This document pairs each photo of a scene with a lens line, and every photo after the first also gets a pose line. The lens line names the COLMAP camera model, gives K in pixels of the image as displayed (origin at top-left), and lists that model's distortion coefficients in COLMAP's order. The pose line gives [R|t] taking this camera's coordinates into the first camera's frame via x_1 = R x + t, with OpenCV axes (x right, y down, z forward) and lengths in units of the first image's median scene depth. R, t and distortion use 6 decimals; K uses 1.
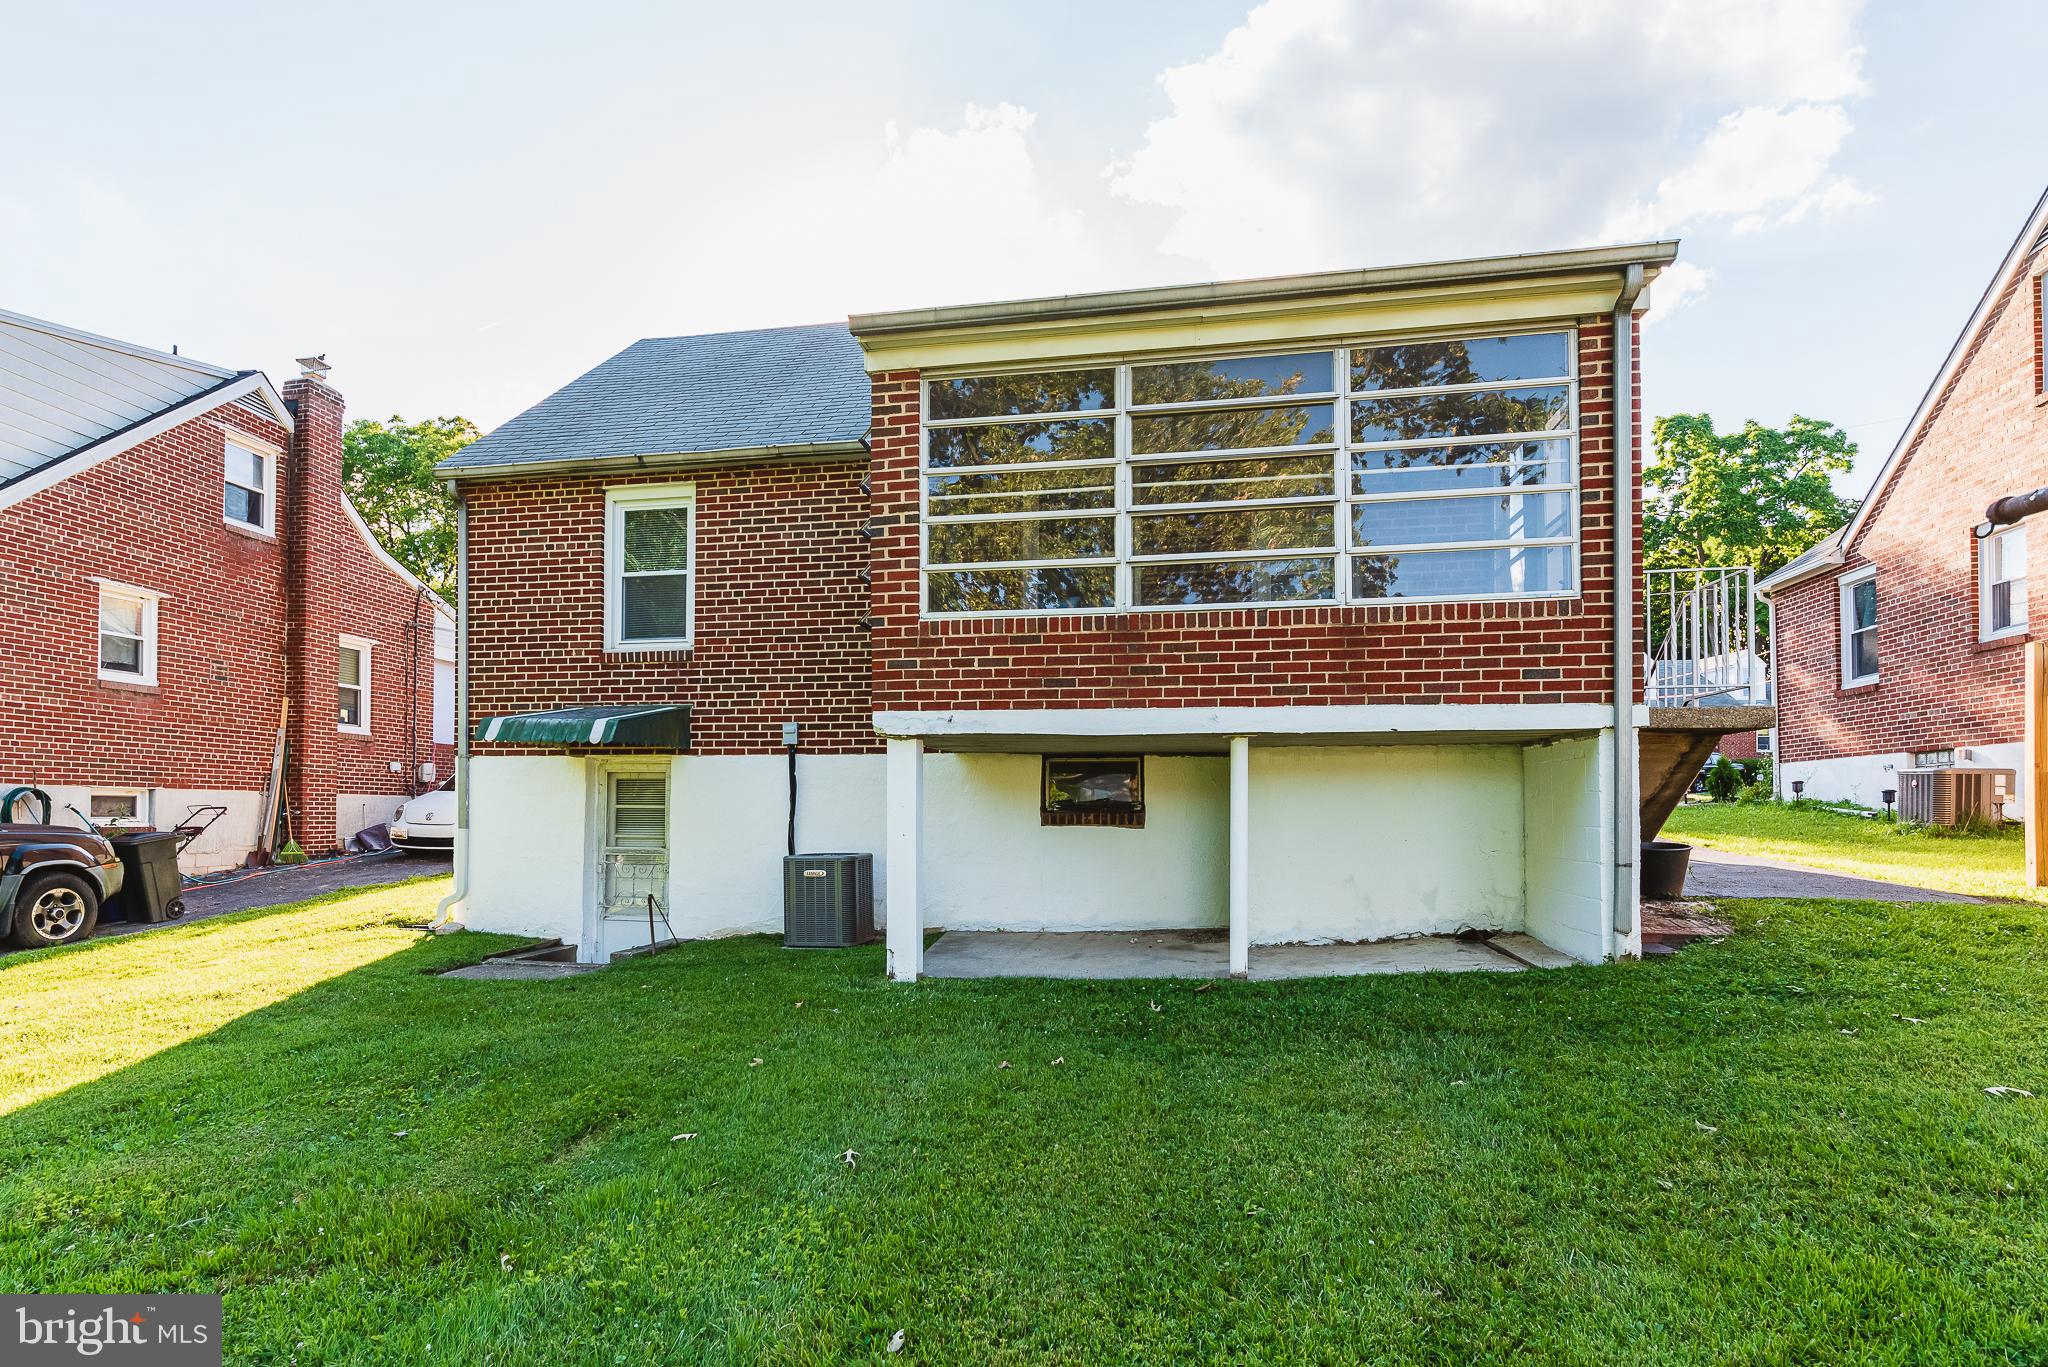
lens RADIAL K [[1014.3, 0, 1023.0], [0, 1014.3, 791.0], [0, 0, 1]] dist [-0.000325, -0.000423]
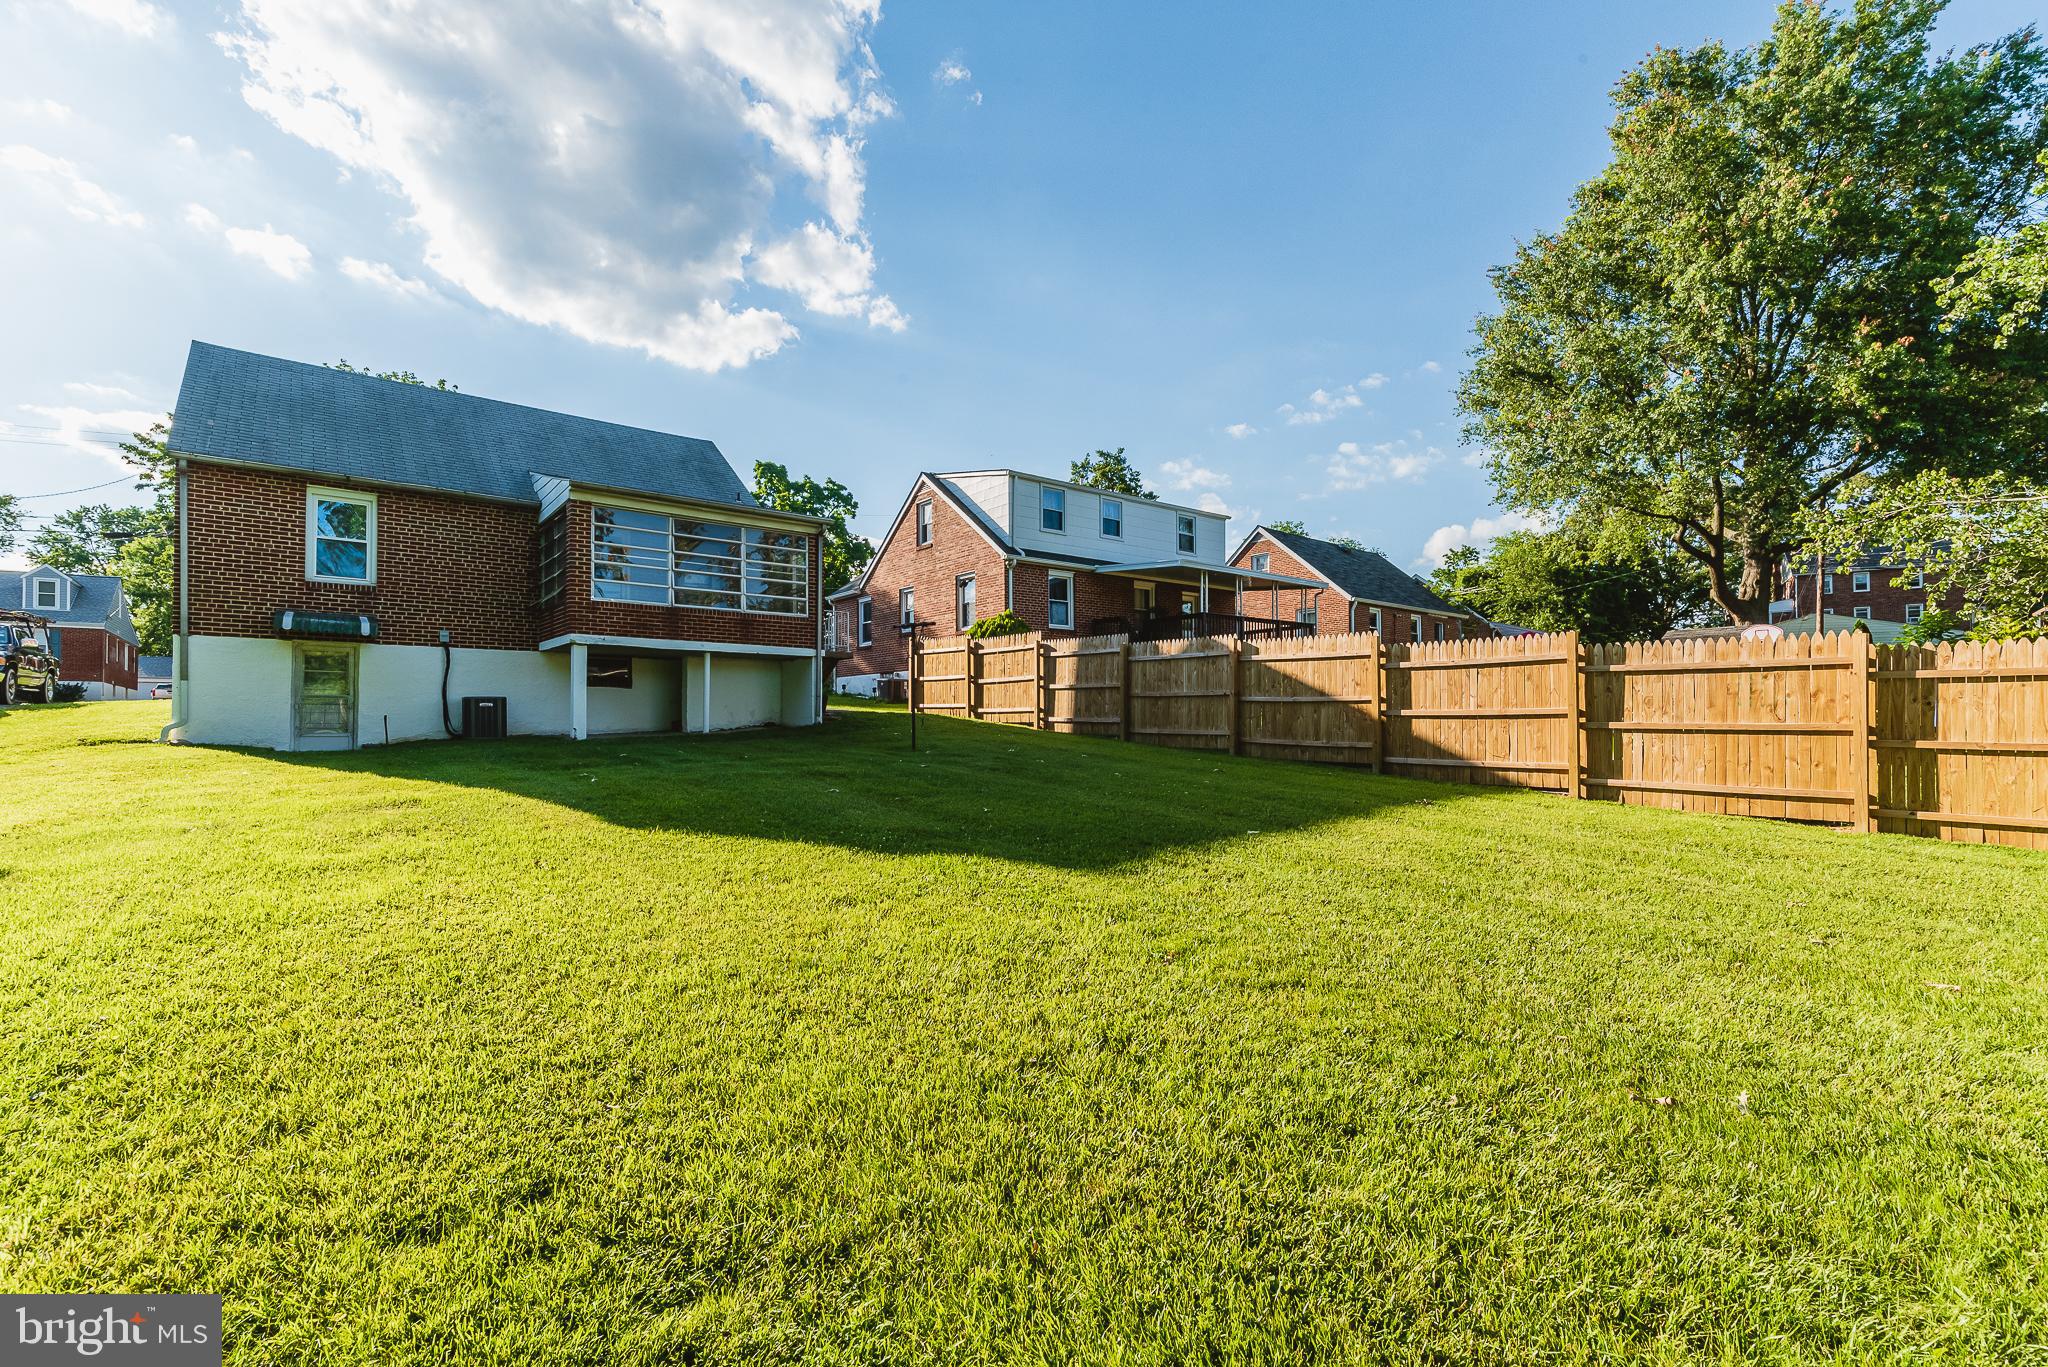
lens RADIAL K [[905.4, 0, 1019.5], [0, 905.4, 691.6], [0, 0, 1]] dist [-0.000462, -0.000018]
pose [[0.640963, 0.026429, 0.767116, -0.798855], [-0.009091, 0.999598, -0.026843, 0.080623], [-0.767518, 0.010232, 0.640946, -0.897681]]
